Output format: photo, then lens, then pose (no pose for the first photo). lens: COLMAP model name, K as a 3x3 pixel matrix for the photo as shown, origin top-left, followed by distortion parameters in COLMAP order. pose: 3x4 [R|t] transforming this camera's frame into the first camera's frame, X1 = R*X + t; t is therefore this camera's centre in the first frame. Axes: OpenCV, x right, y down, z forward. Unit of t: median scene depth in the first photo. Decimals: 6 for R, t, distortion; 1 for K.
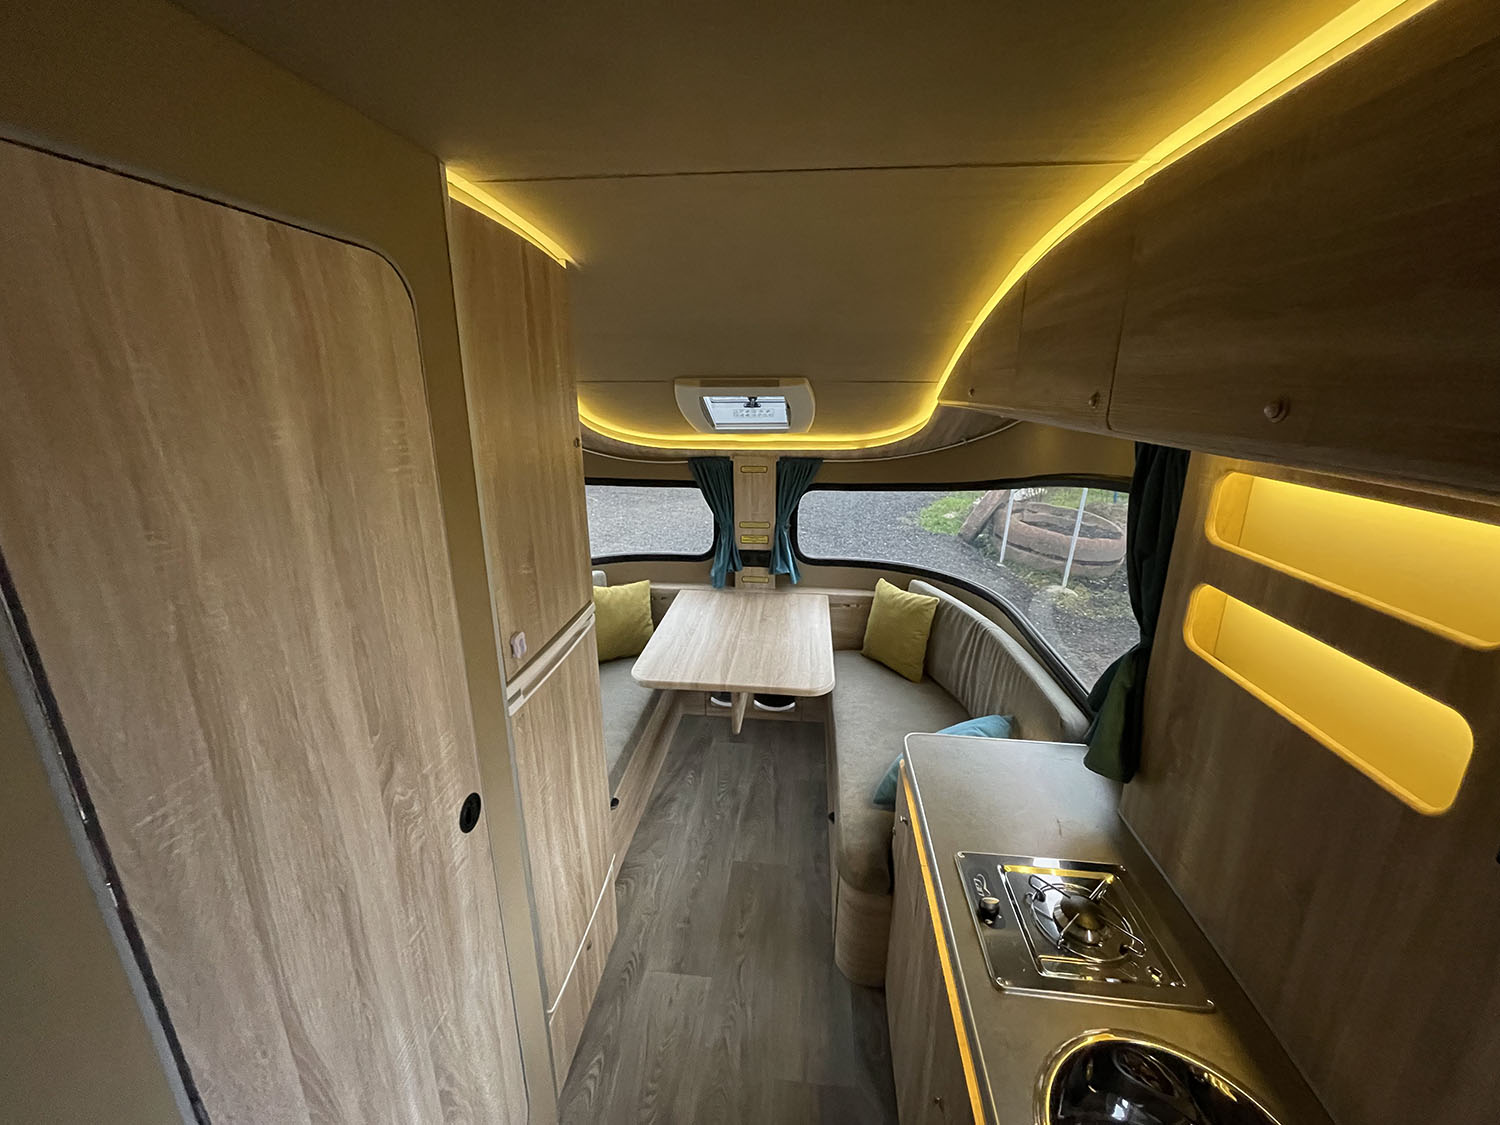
lens RADIAL K [[606.6, 0, 747.5], [0, 606.6, 561.8], [0, 0, 1]] dist [-0.002833, -0.000404]
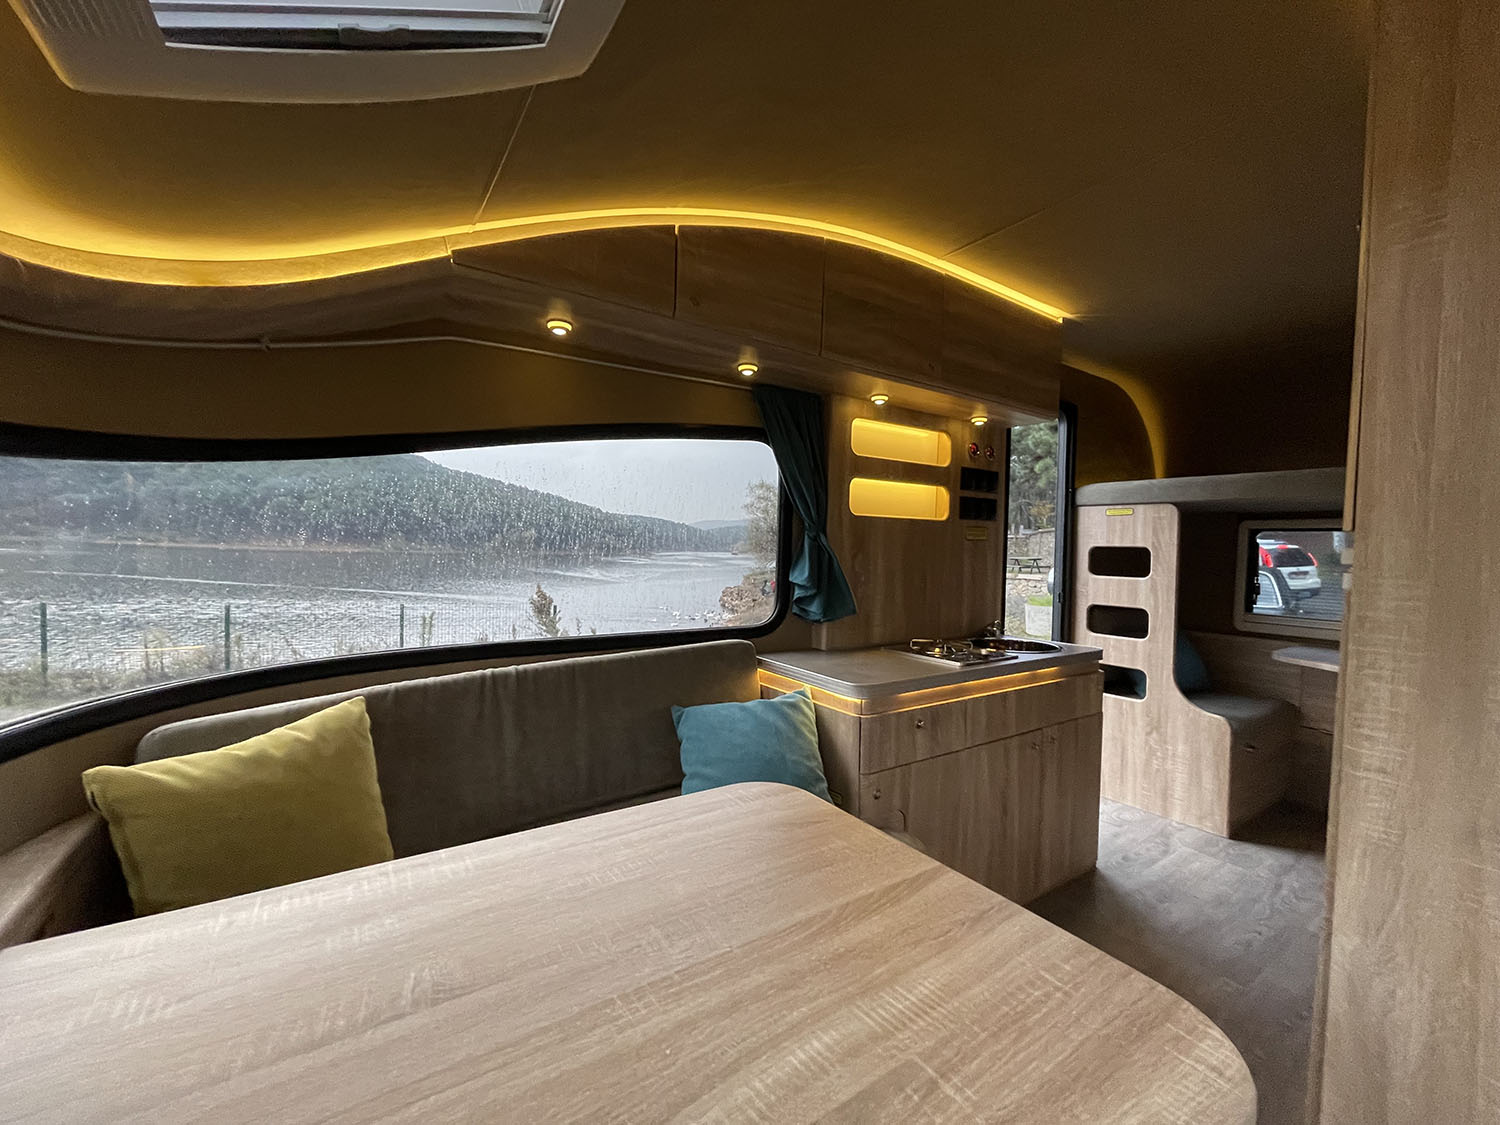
lens RADIAL K [[606.6, 0, 747.5], [0, 606.6, 561.8], [0, 0, 1]] dist [-0.002833, -0.000404]
pose [[-0.640754, -0.038757, 0.766768, -0.195000], [0.191839, 0.958962, 0.208783, -0.069554], [-0.743393, 0.280874, -0.607023, 1.009610]]
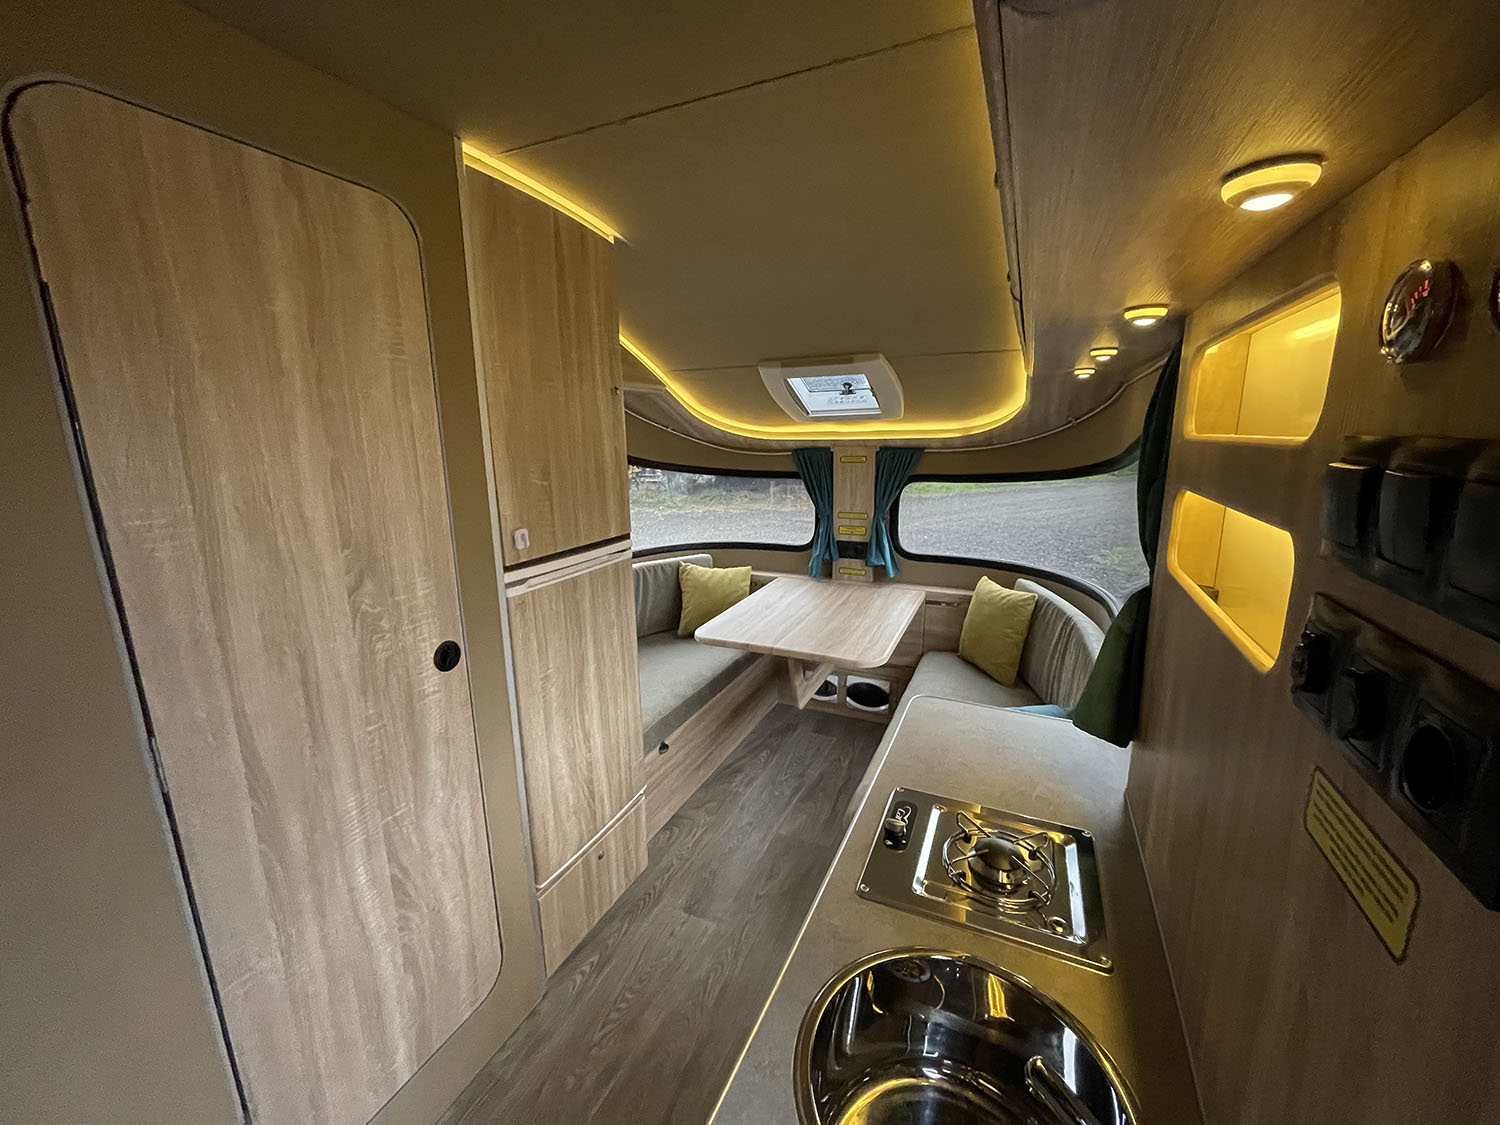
lens RADIAL K [[606.6, 0, 747.5], [0, 606.6, 561.8], [0, 0, 1]] dist [-0.002833, -0.000404]
pose [[0.947177, 0.055084, -0.315946, 0.186882], [-0.077189, 0.995335, -0.057873, 0.096023], [0.311284, 0.079204, 0.947011, 0.007577]]
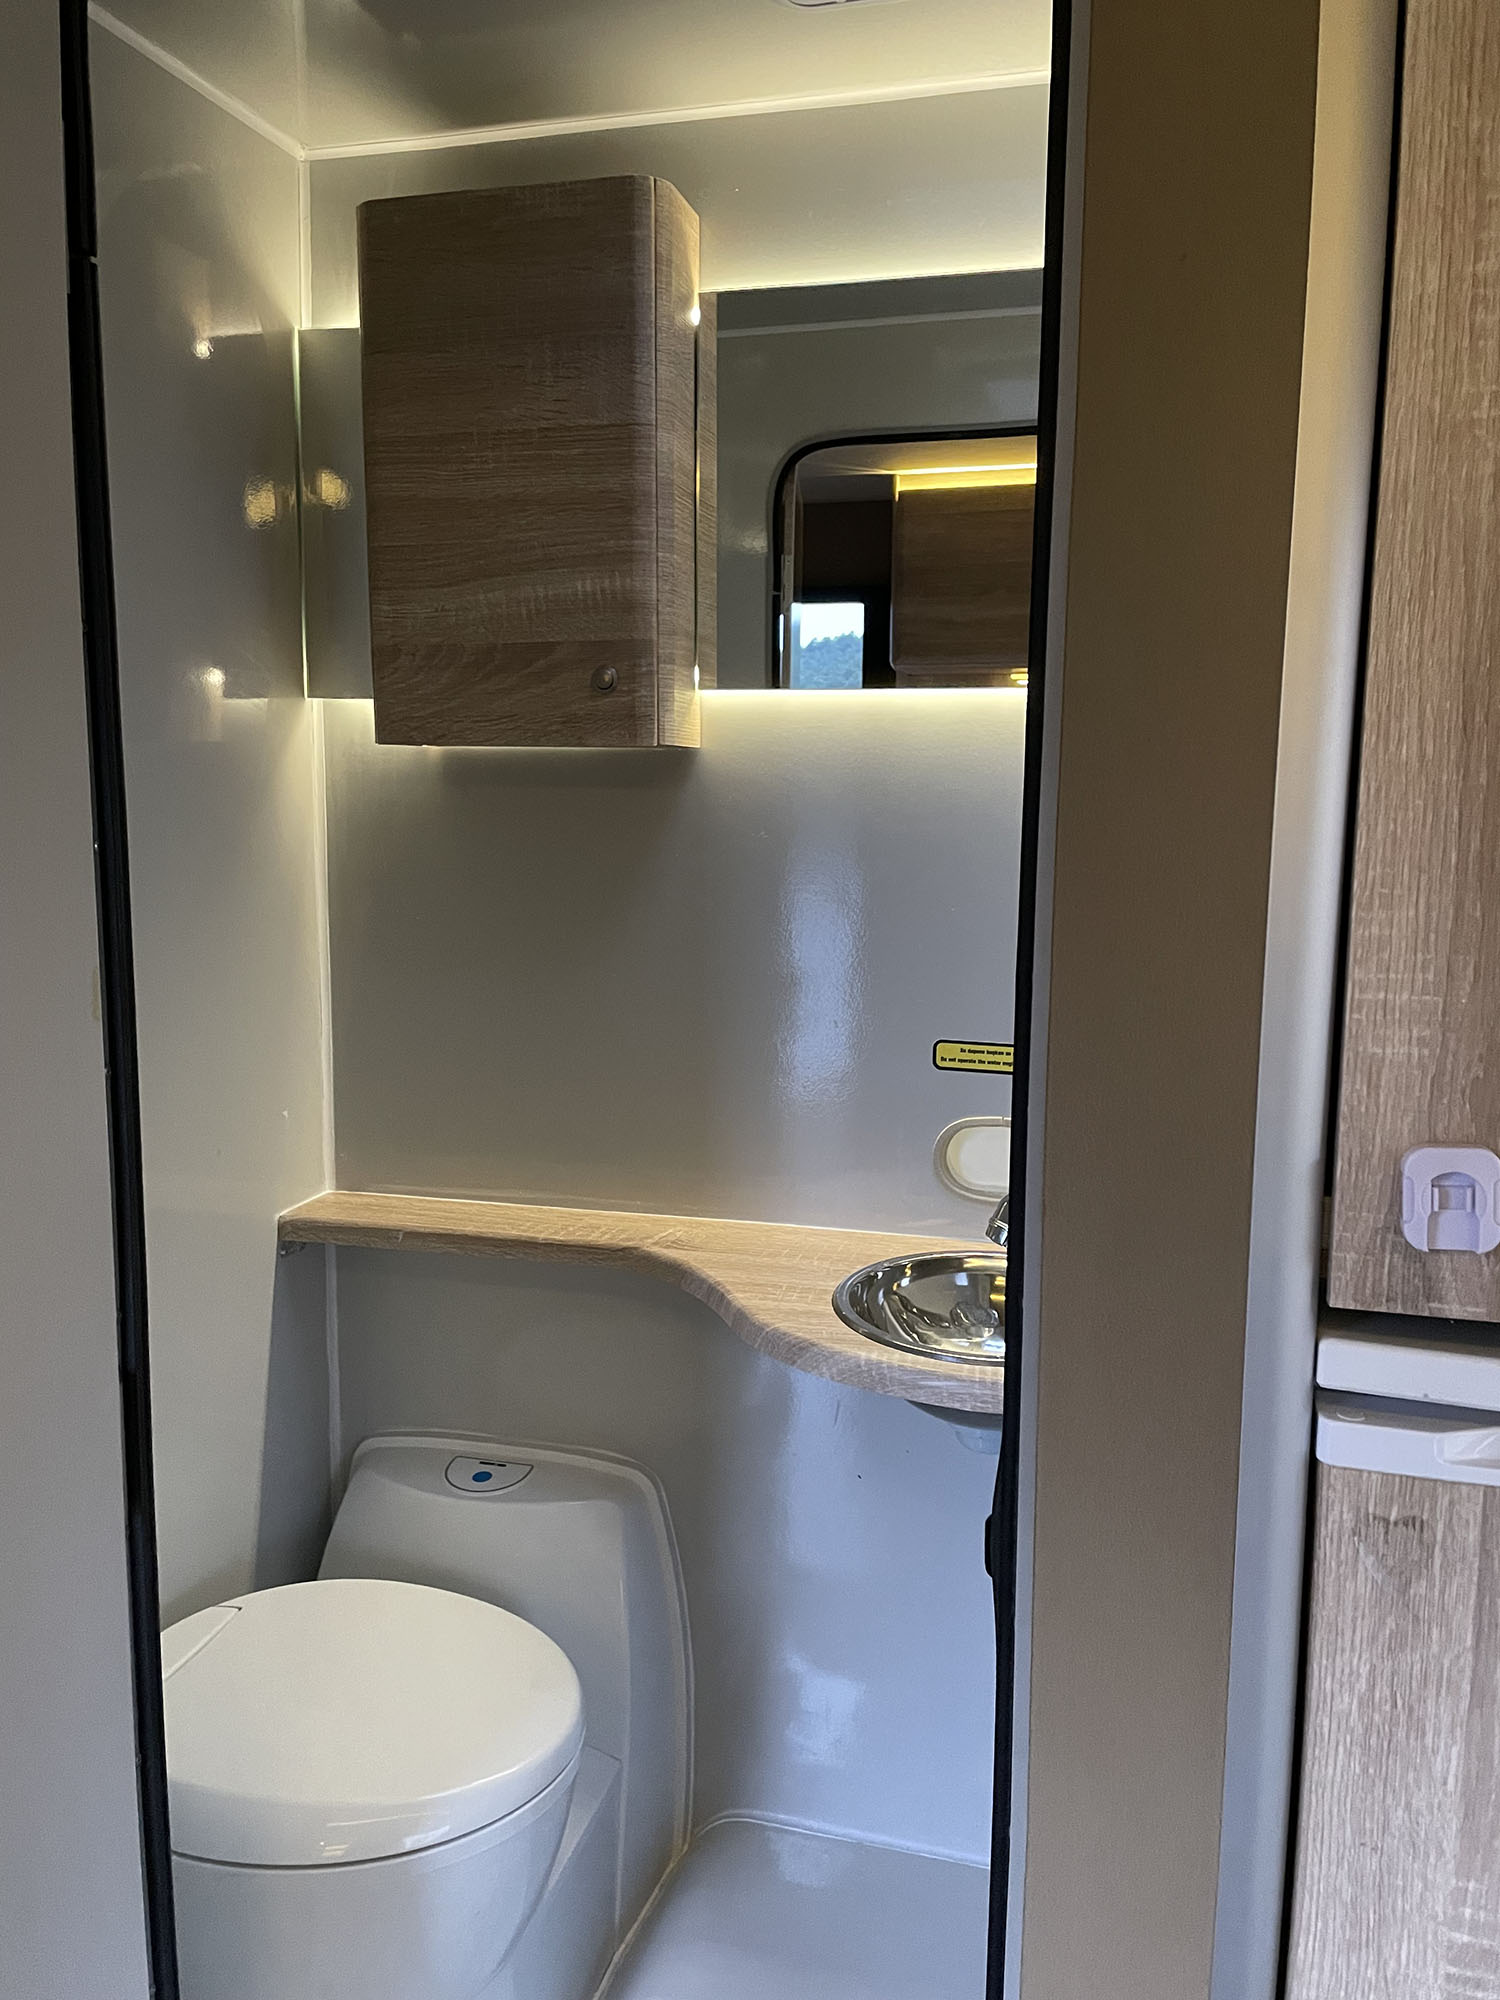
lens RADIAL K [[1543.0, 0, 758.1], [0, 1543.0, 1007.6], [0, 0, 1]] dist [0.110095, -0.165920]
pose [[-0.156171, 0.132867, -0.978753, 0.096112], [-0.289450, 0.941252, 0.173961, 0.020108], [0.944367, 0.310468, -0.108538, 0.355114]]
